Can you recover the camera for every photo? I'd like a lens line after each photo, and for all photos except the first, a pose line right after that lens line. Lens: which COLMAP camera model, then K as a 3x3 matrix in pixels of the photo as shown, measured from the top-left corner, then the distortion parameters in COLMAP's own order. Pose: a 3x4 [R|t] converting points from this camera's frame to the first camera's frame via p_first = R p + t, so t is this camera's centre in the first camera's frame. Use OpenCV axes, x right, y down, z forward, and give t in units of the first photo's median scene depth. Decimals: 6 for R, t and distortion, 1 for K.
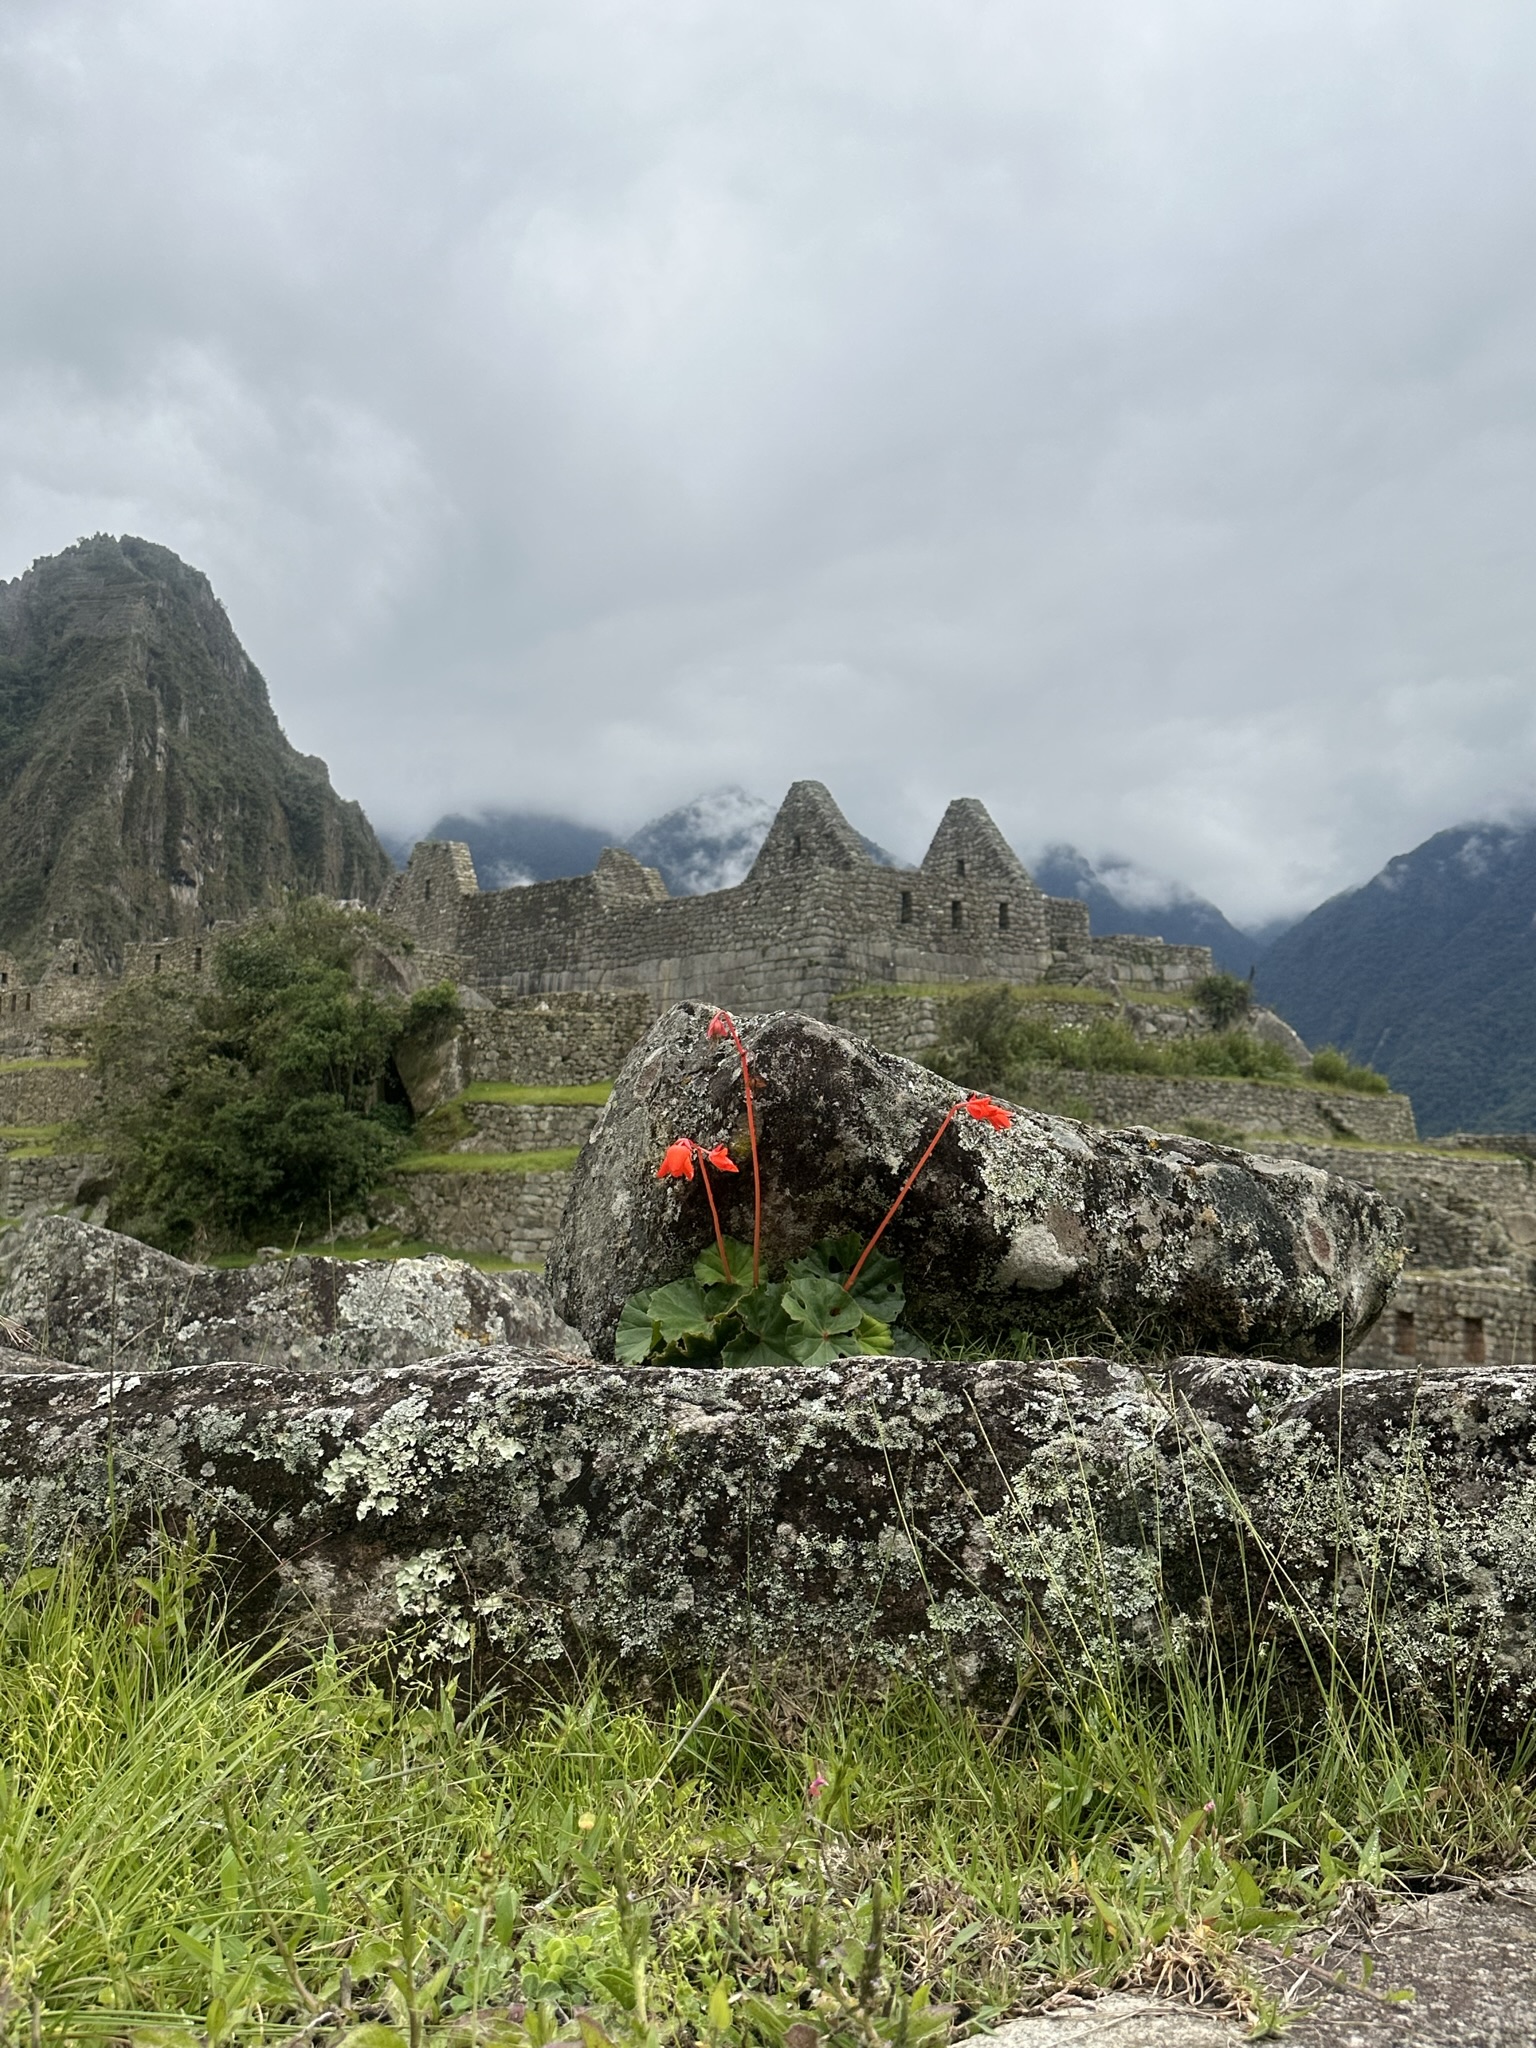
lens RADIAL K [[1880.3, 0, 775.8], [0, 1880.3, 1029.2], [0, 0, 1]] dist [0.119122, 0.000000]
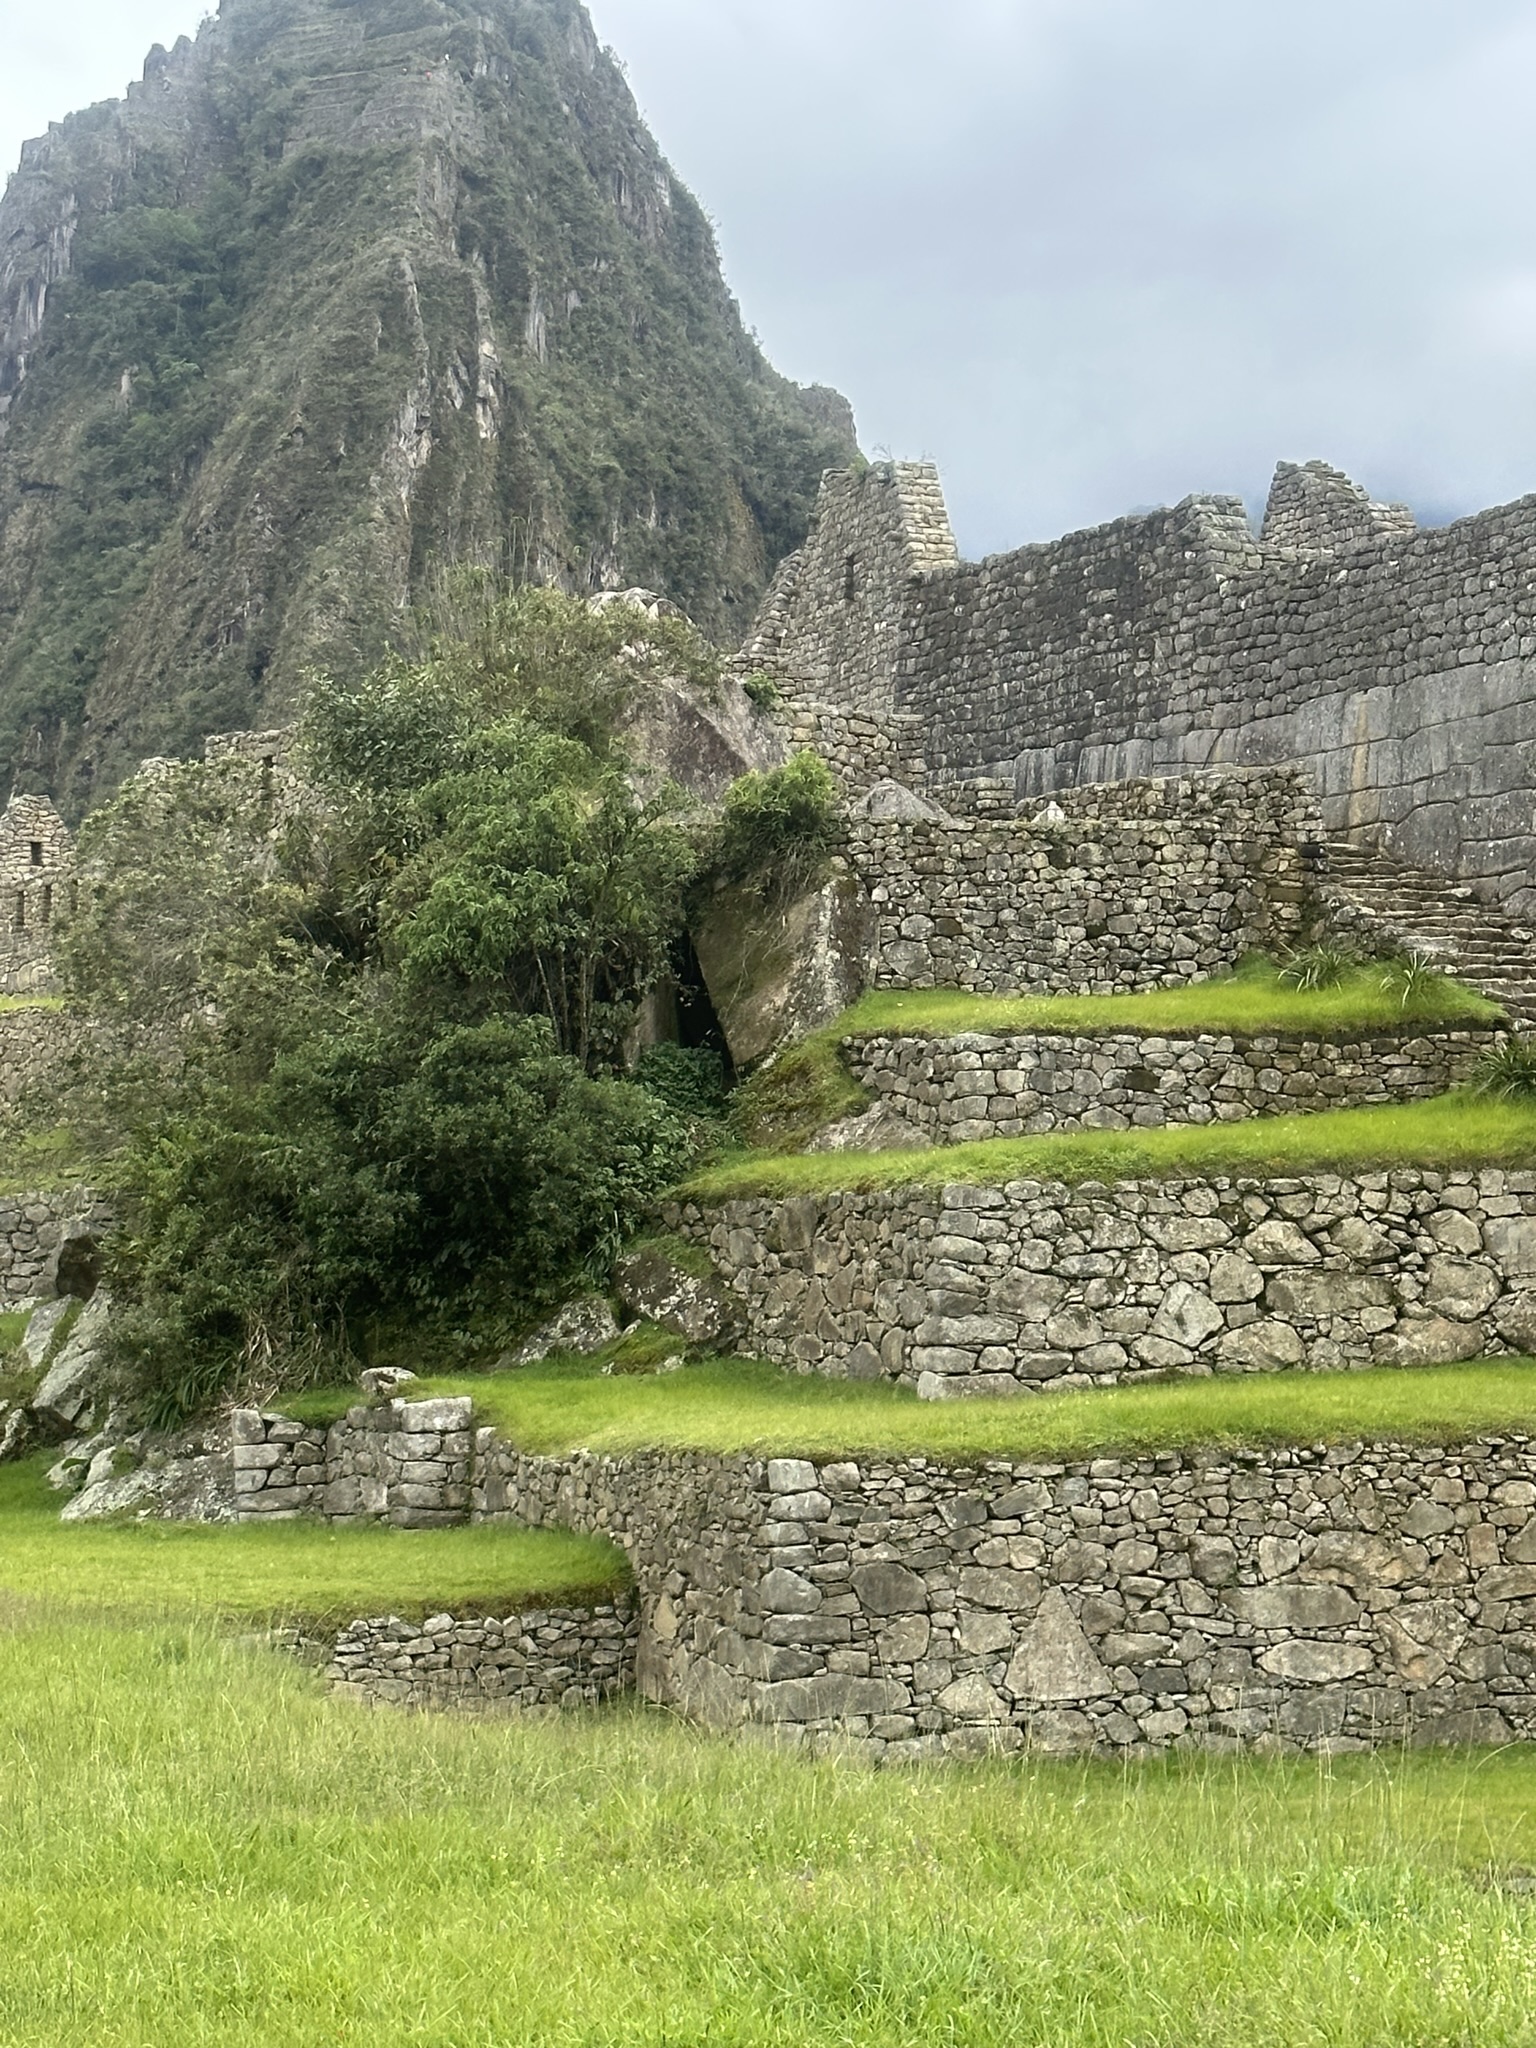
lens RADIAL K [[4436.6, 0, 756.6], [0, 4436.6, 990.3], [0, 0, 1]] dist [0.137672, 0.000000]
pose [[0.965746, -0.027050, -0.258075, 0.068400], [0.026313, 0.999634, -0.006311, 0.032835], [0.258152, -0.000696, 0.966104, 0.037884]]
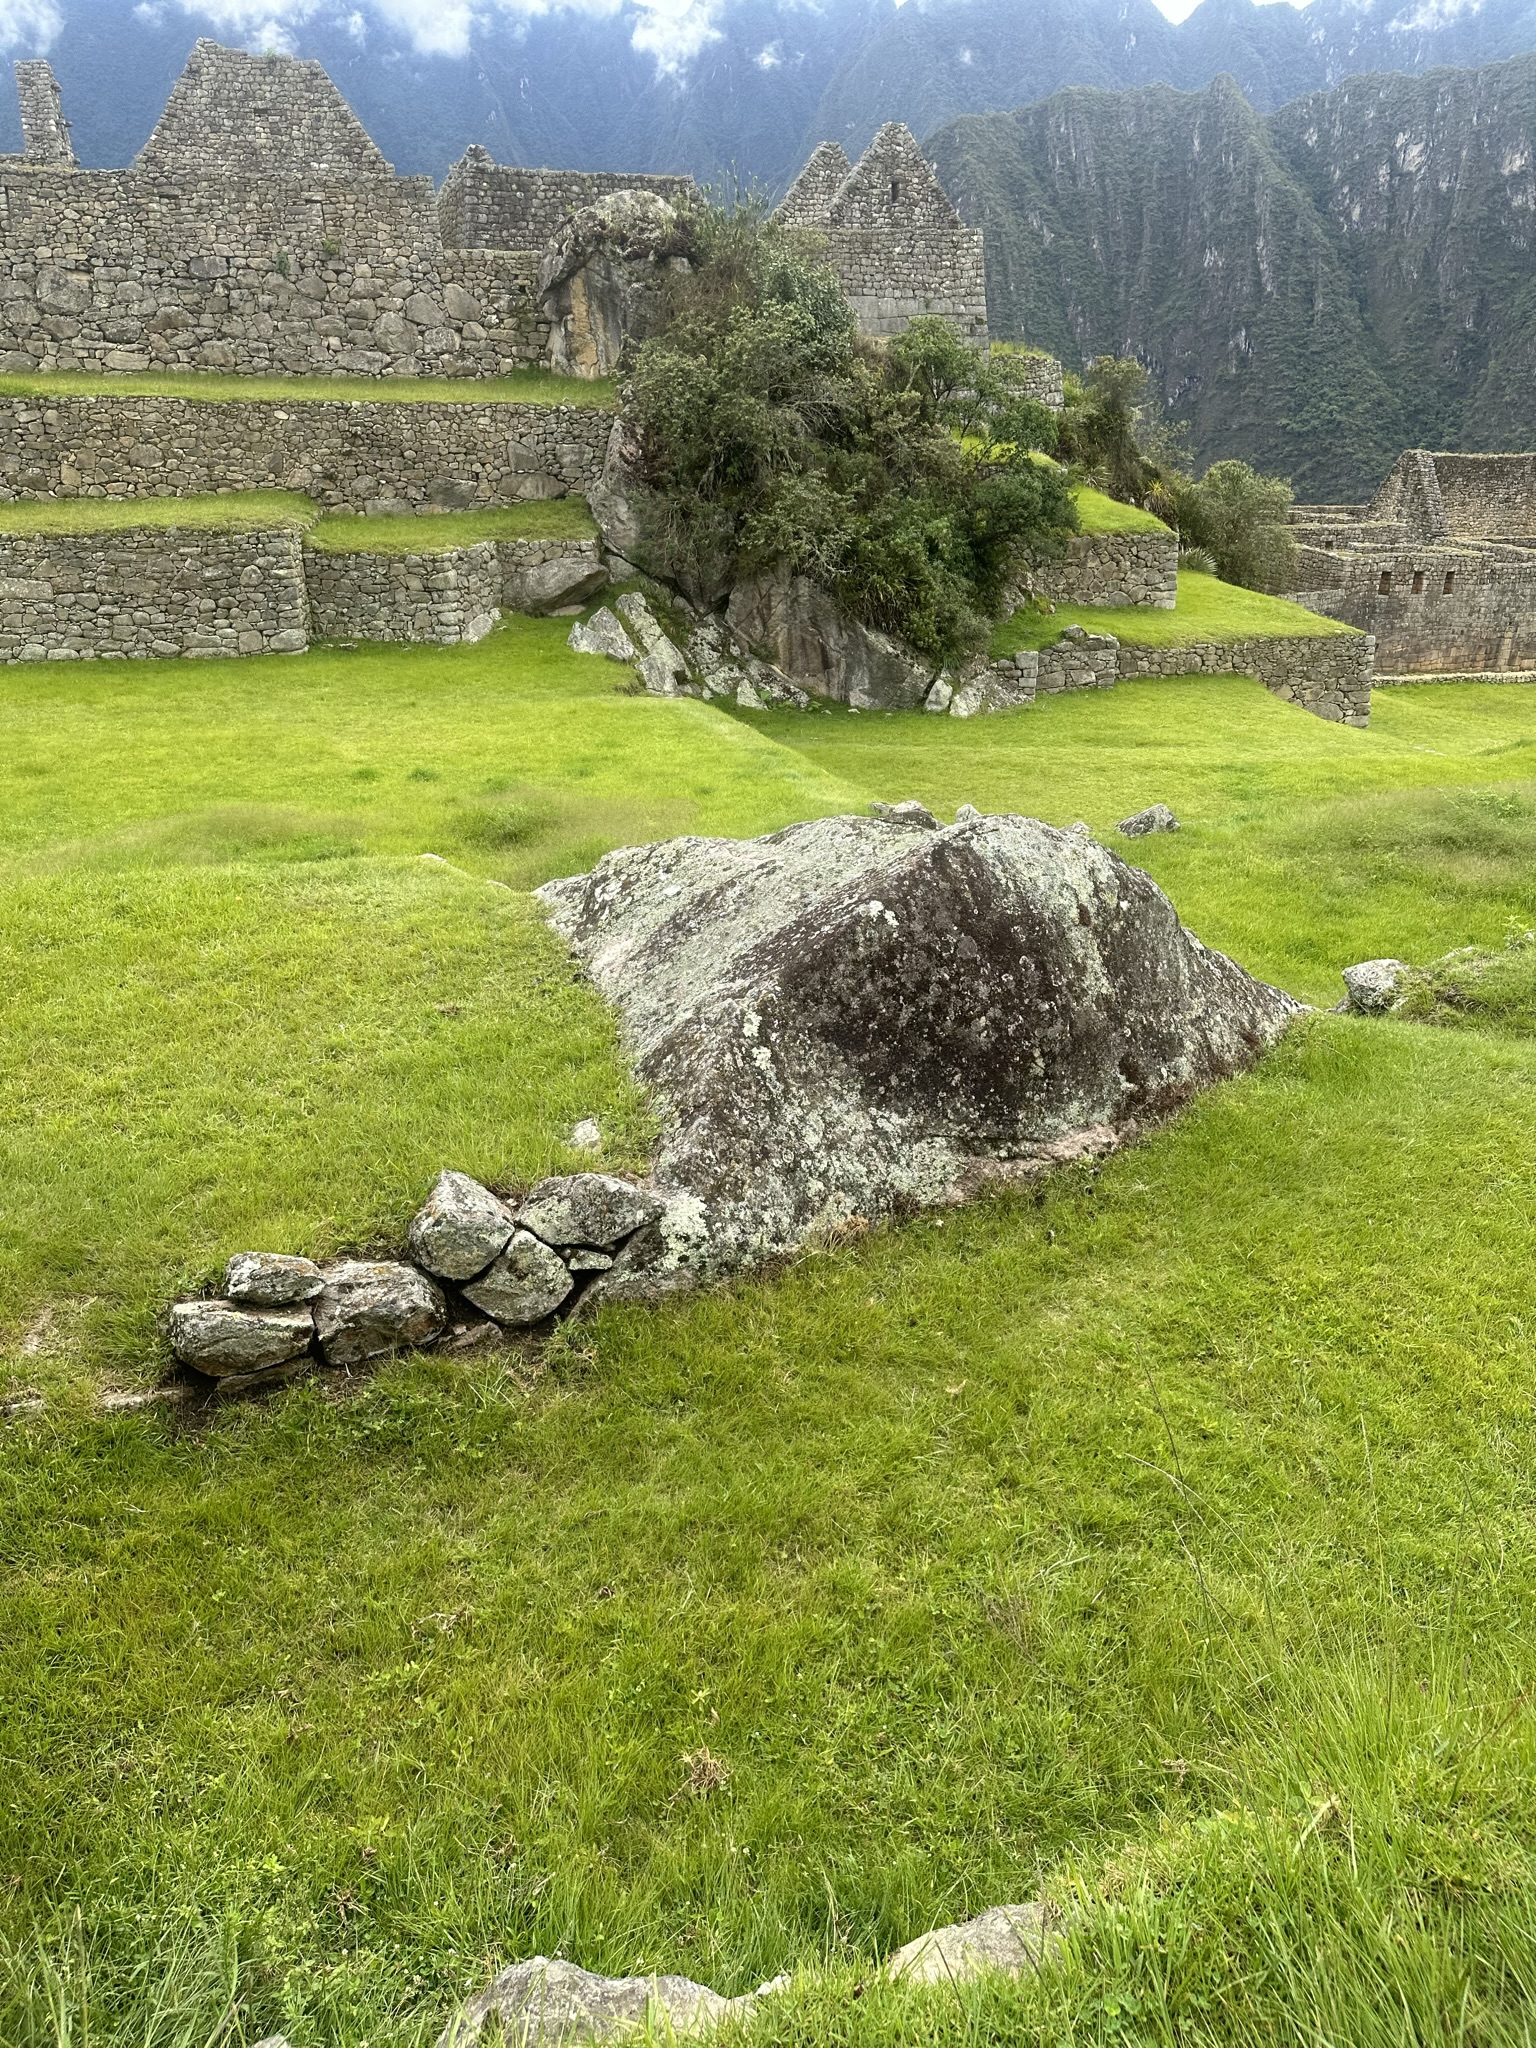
lens RADIAL K [[1434.8, 0, 734.4], [0, 1434.8, 973.8], [0, 0, 1]] dist [0.070146, -0.092565]
pose [[0.384094, -0.343573, 0.856989, -0.963952], [-0.072422, 0.914115, 0.398934, -0.013121], [-0.920449, -0.215293, 0.326224, 0.762502]]
